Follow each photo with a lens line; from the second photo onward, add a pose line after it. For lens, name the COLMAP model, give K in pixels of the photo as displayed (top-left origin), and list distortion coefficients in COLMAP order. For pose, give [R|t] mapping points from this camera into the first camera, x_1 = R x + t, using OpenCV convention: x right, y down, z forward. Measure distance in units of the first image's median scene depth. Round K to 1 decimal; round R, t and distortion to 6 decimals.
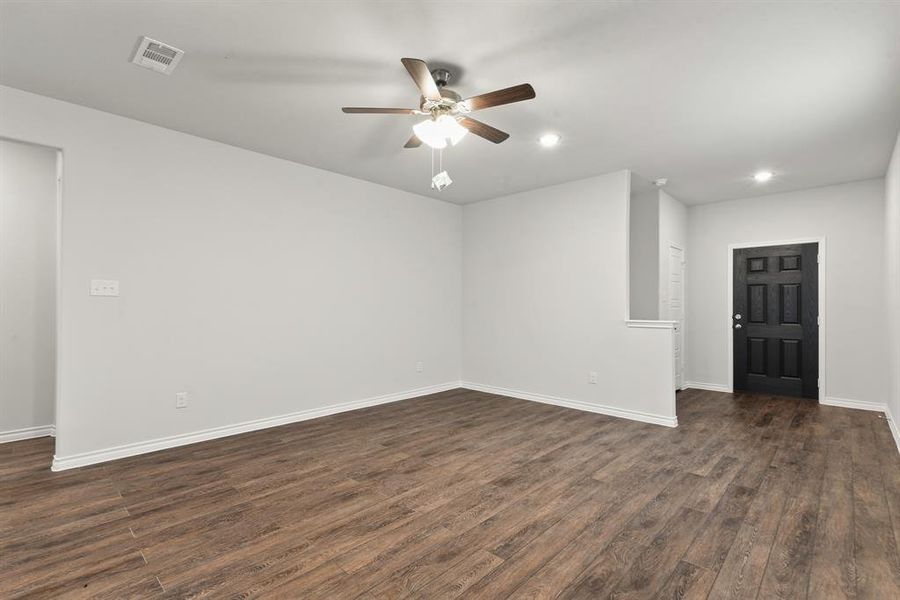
lens RADIAL K [[422.9, 0, 446.6], [0, 422.9, 303.6], [0, 0, 1]] dist [0.019976, 0.002534]
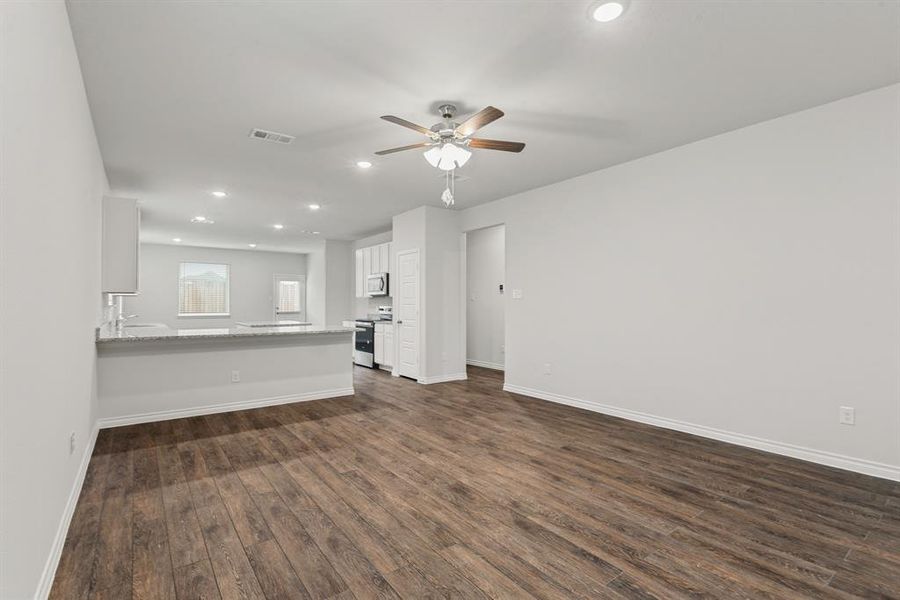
lens RADIAL K [[422.9, 0, 445.8], [0, 422.9, 304.1], [0, 0, 1]] dist [0.019976, 0.002534]
pose [[-0.195236, -0.007613, -0.980727, 1.032282], [0.014173, 0.999844, -0.010582, 0.013830], [0.980654, -0.015965, -0.195097, 1.109758]]
